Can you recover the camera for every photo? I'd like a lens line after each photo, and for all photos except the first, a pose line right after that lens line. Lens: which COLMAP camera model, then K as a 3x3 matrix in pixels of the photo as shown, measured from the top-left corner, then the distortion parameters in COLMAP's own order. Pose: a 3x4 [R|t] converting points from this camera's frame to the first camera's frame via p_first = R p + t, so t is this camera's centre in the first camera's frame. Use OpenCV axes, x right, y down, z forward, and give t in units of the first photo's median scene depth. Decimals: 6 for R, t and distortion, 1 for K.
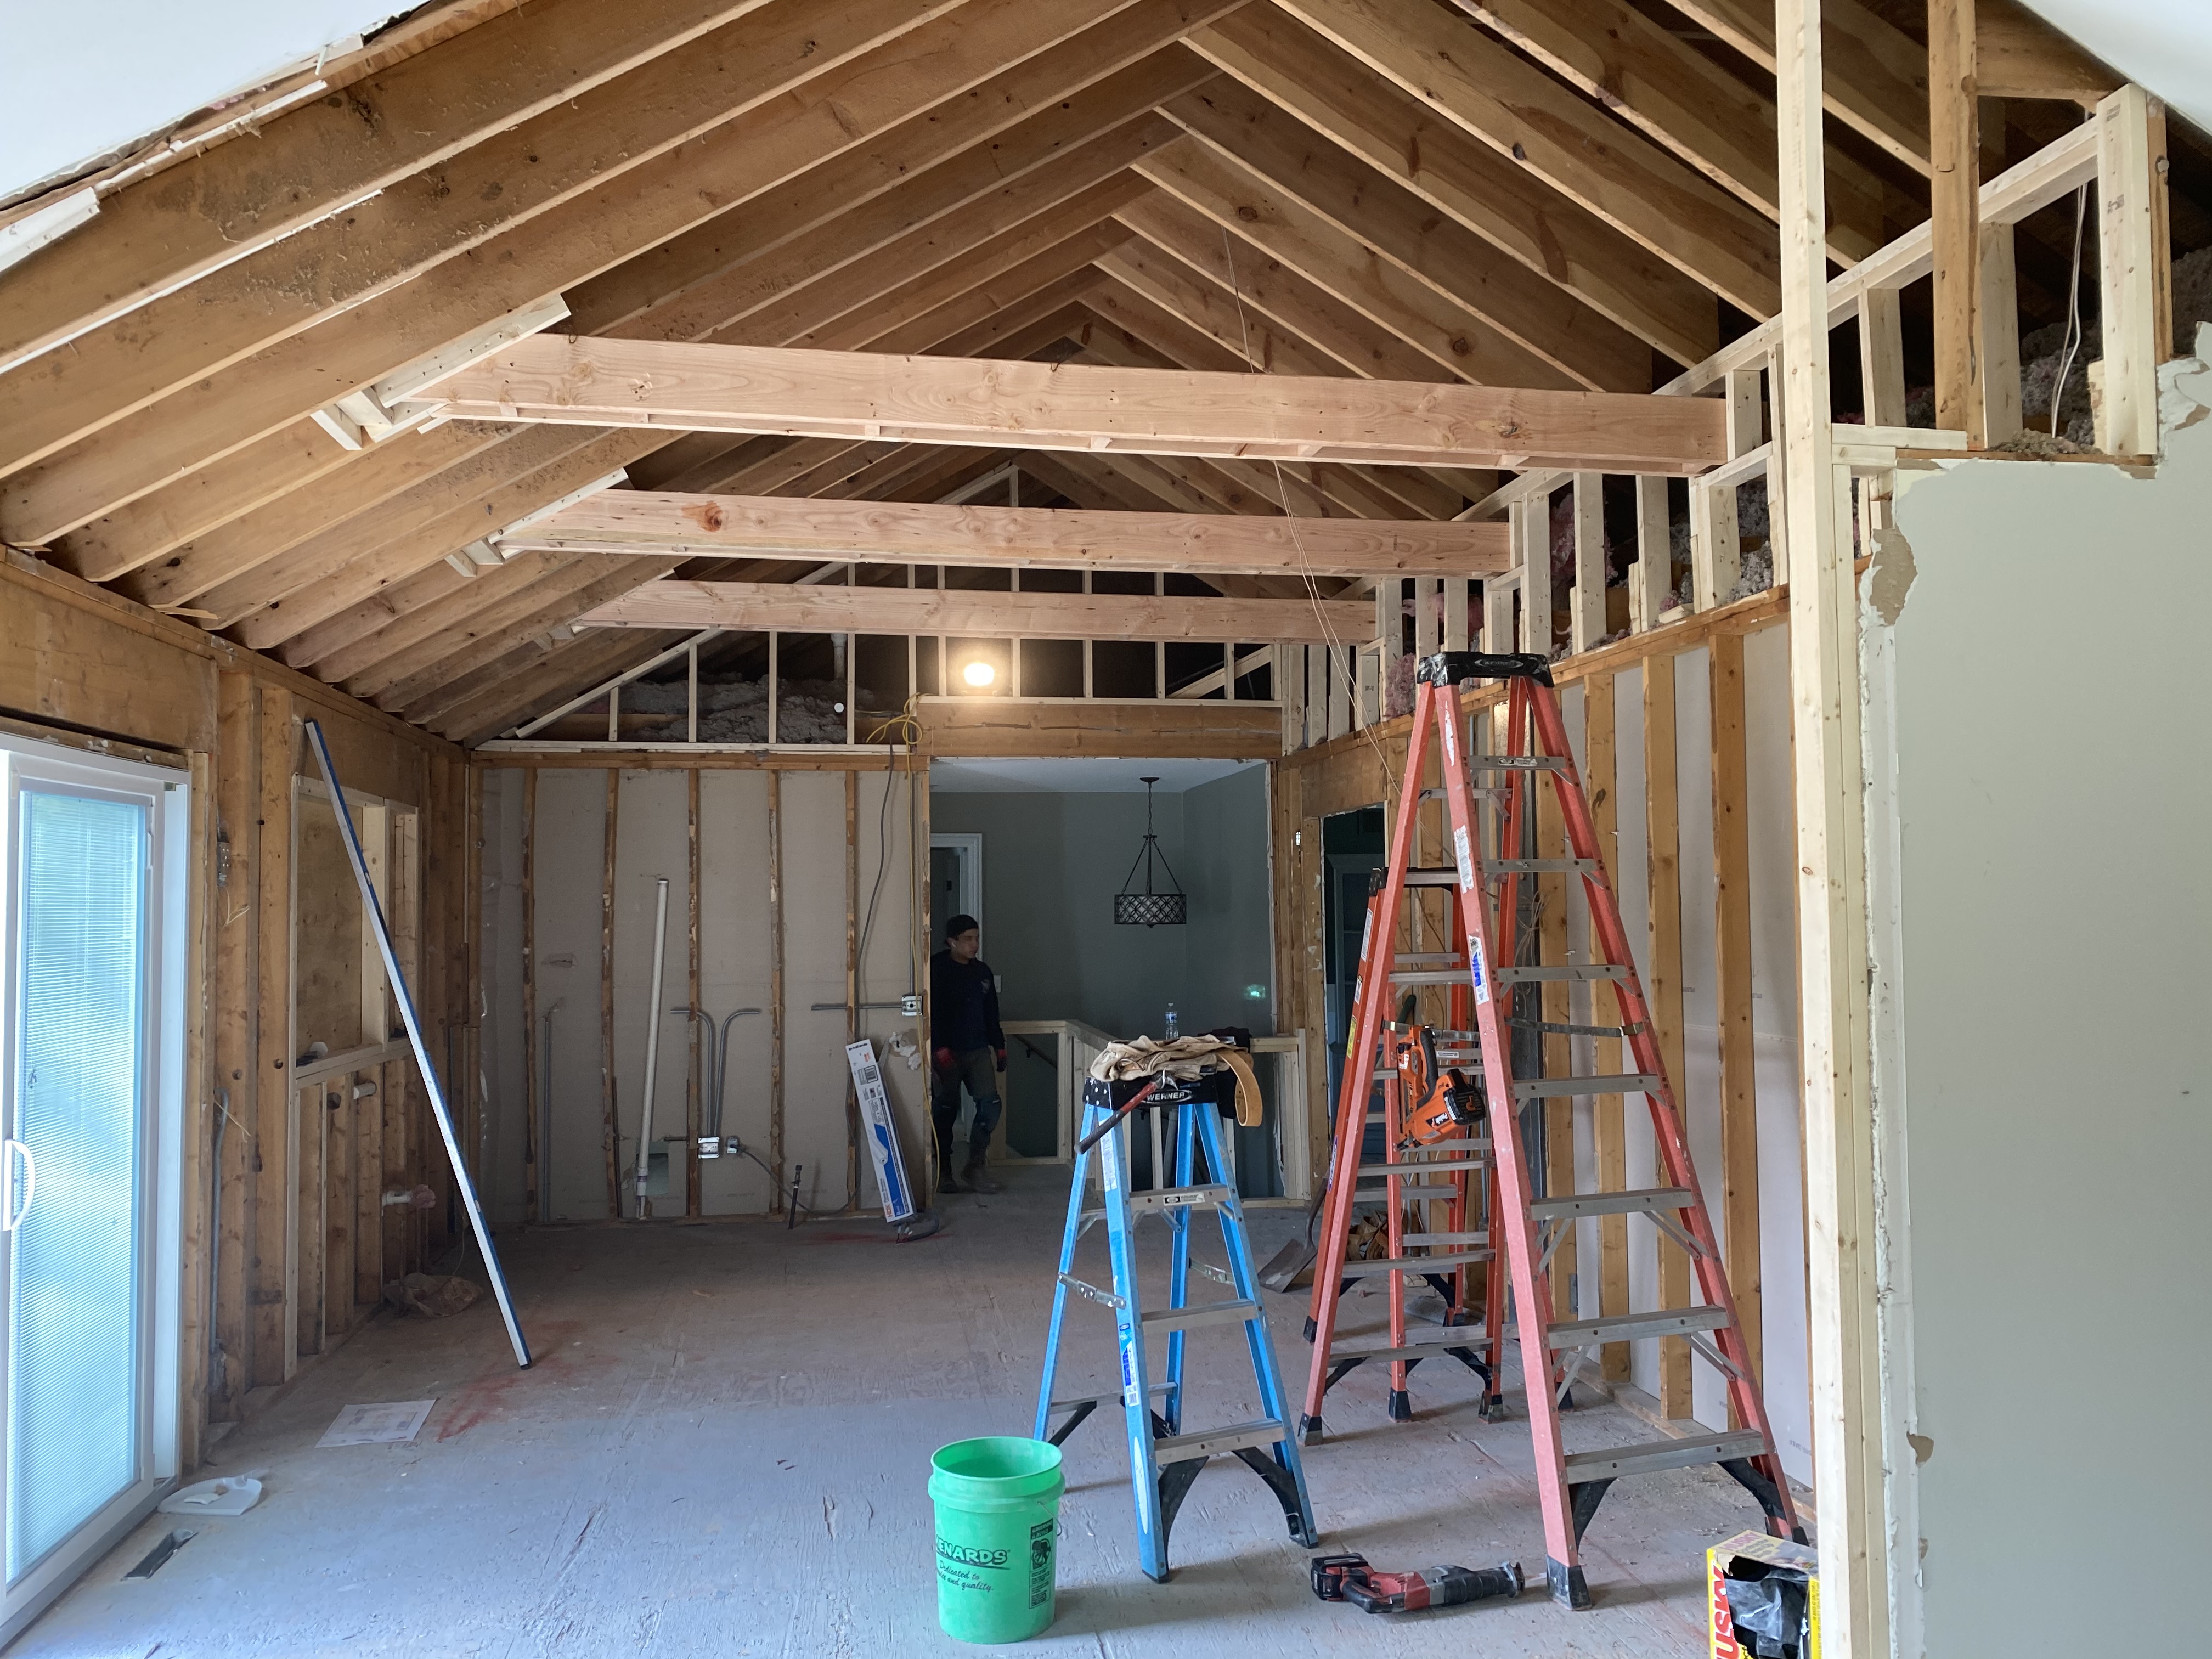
lens RADIAL K [[1698.2, 0, 1111.4], [0, 1698.2, 829.9], [0, 0, 1]] dist [-0.001980, -0.008406]
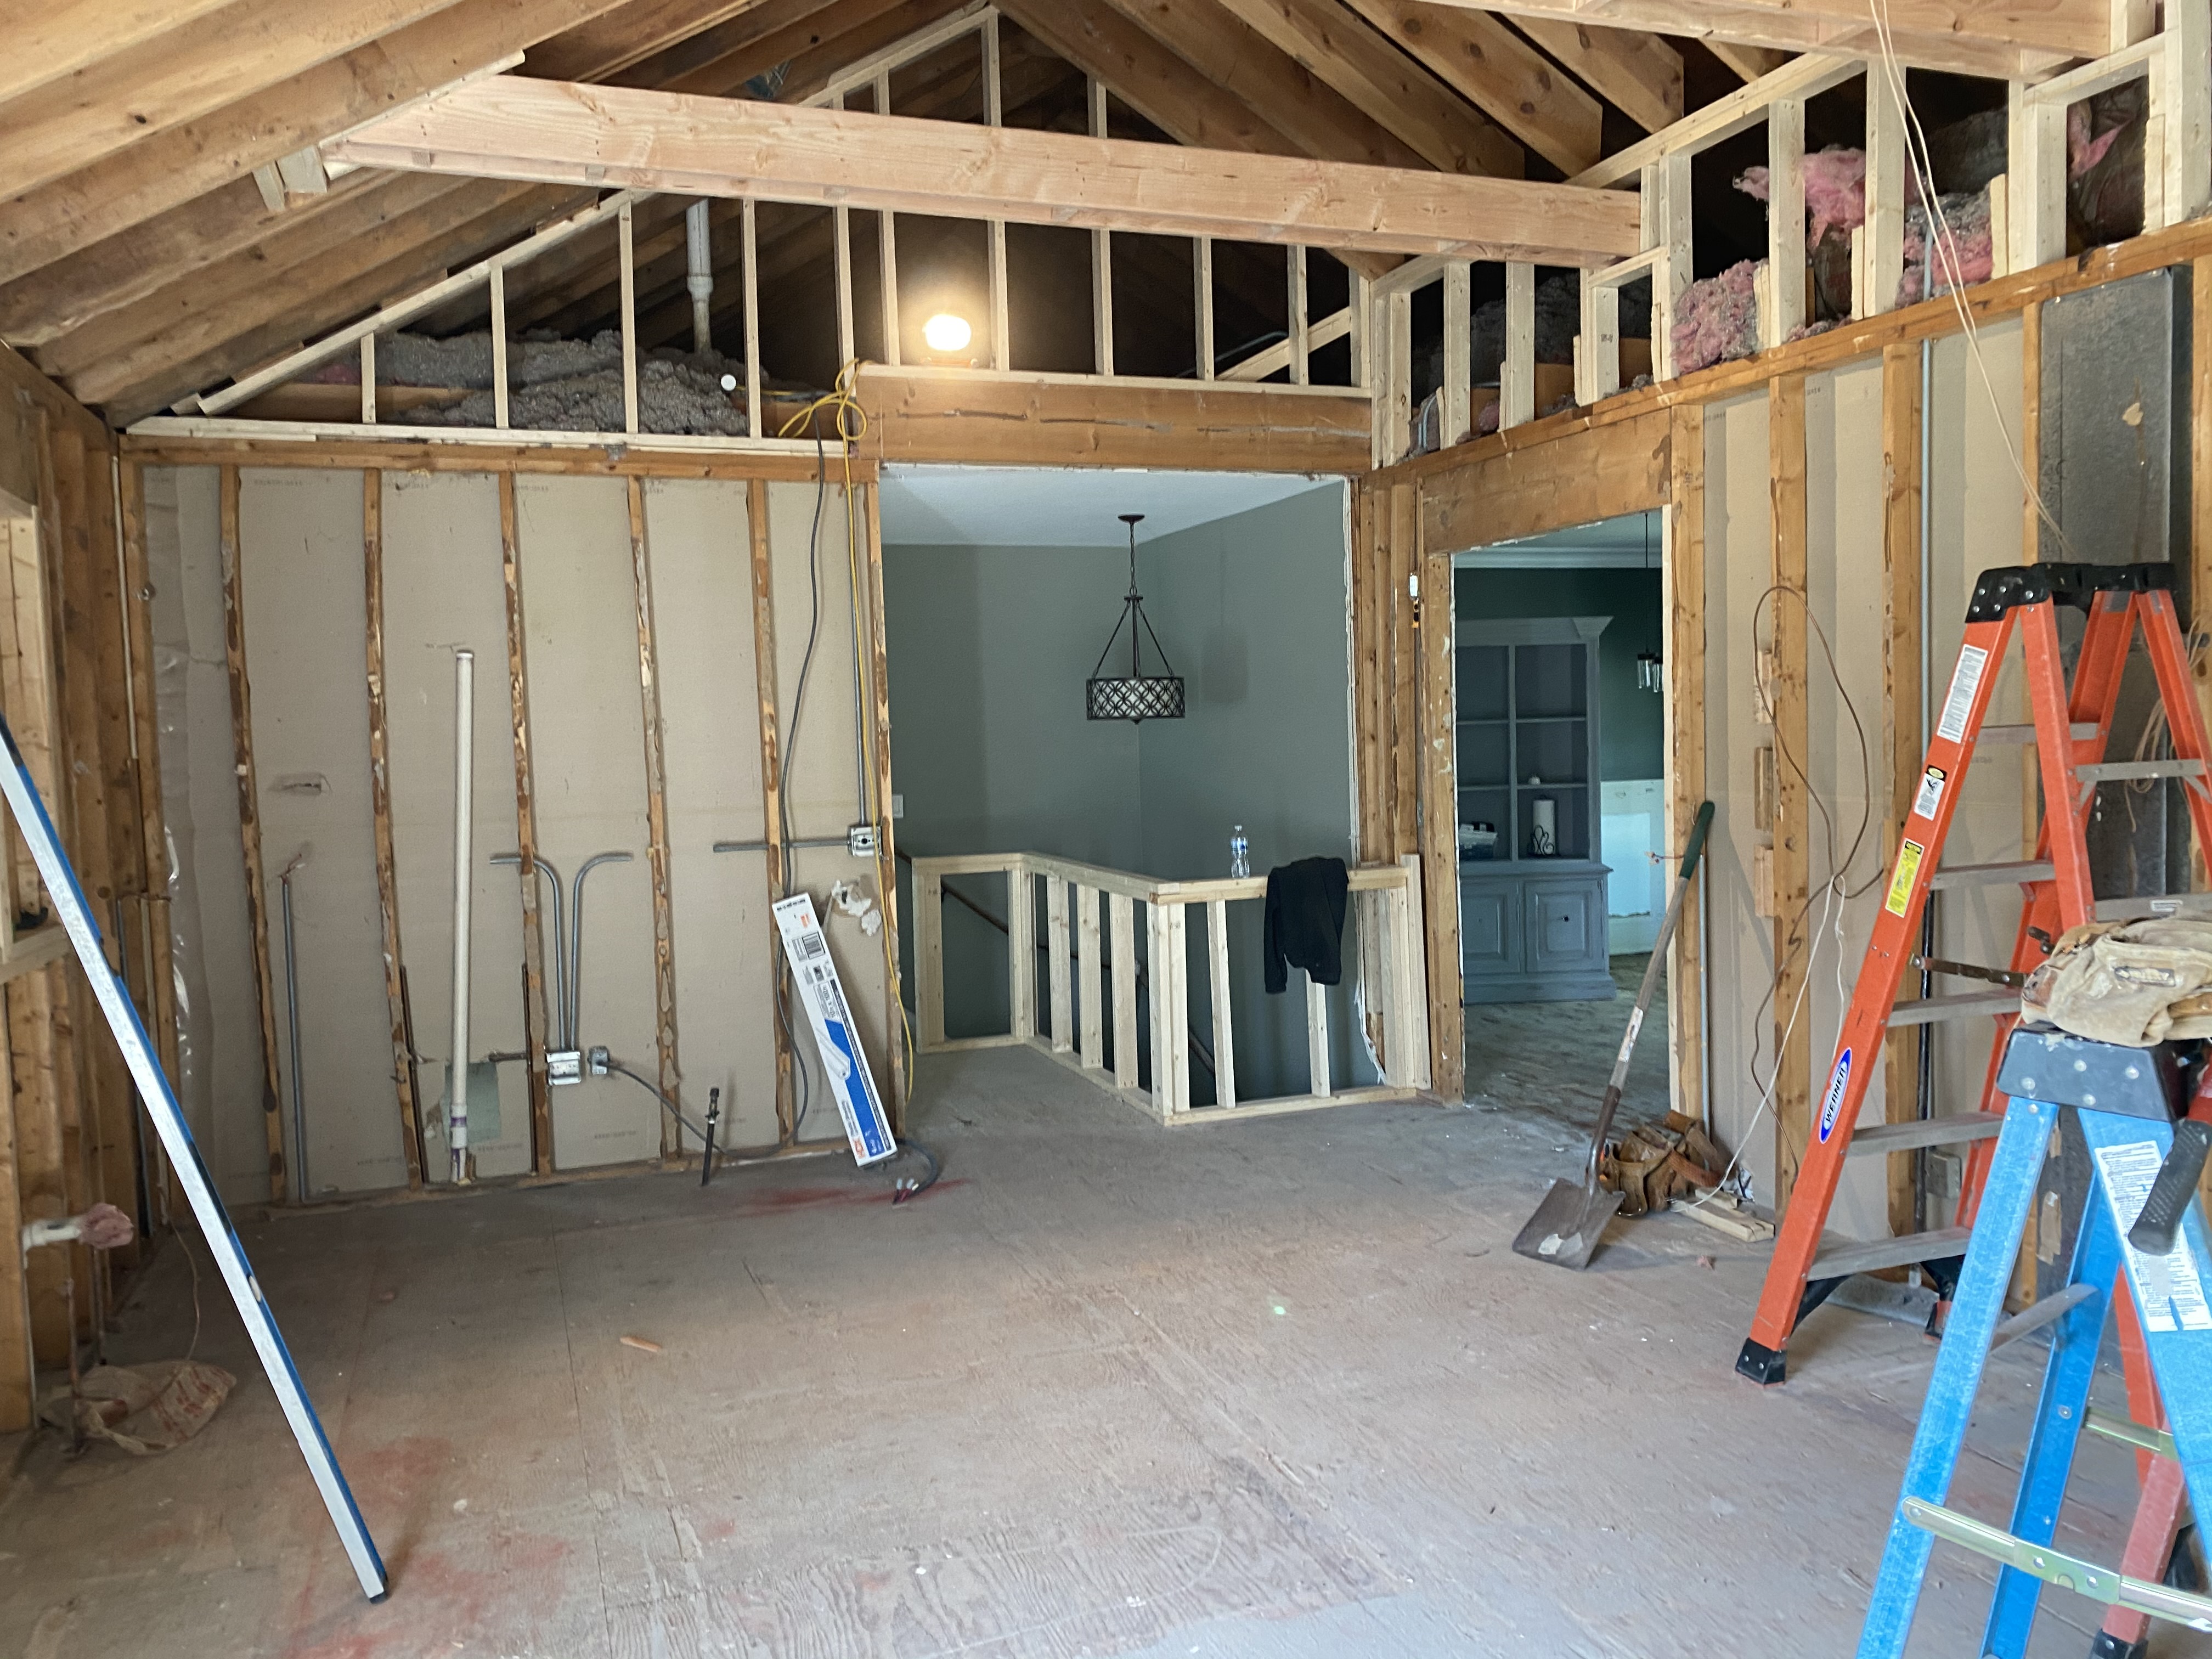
lens RADIAL K [[1698.2, 0, 1100.8], [0, 1698.2, 832.9], [0, 0, 1]] dist [-0.001980, -0.008406]
pose [[0.982910, -0.030094, 0.181611, -0.151161], [0.010483, 0.994097, 0.107990, 0.030936], [-0.183789, -0.104240, 0.977423, 0.342849]]
